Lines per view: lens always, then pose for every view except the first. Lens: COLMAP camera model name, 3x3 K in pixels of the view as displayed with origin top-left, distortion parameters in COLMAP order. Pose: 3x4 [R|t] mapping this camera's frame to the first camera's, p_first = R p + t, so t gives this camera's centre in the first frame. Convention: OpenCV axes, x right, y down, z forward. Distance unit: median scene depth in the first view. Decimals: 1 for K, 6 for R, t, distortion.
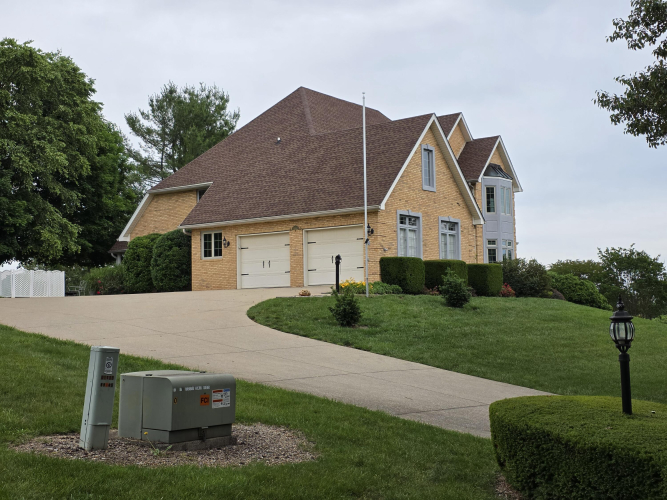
lens RADIAL K [[882.7, 0, 334.0], [0, 882.7, 250.5], [0, 0, 1]] dist [0.003636, 0.000000]
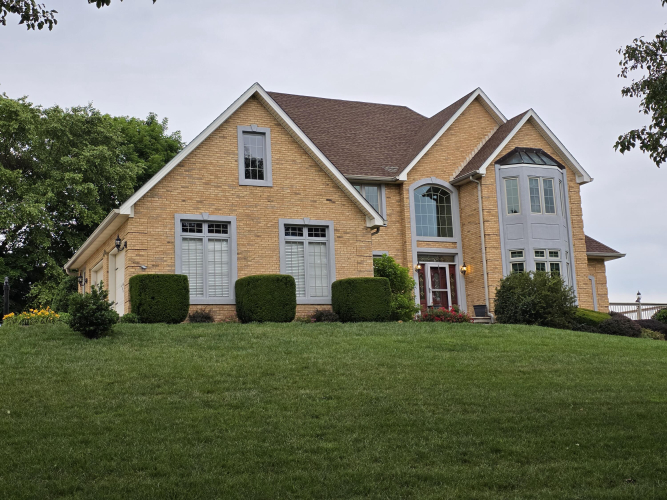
lens RADIAL K [[882.7, 0, 332.8], [0, 882.7, 249.2], [0, 0, 1]] dist [0.003636, 0.000000]
pose [[0.871658, -0.098143, -0.480188, 0.397240], [0.061130, 0.993866, -0.092164, 0.044859], [0.486288, 0.050982, 0.872310, 0.292208]]
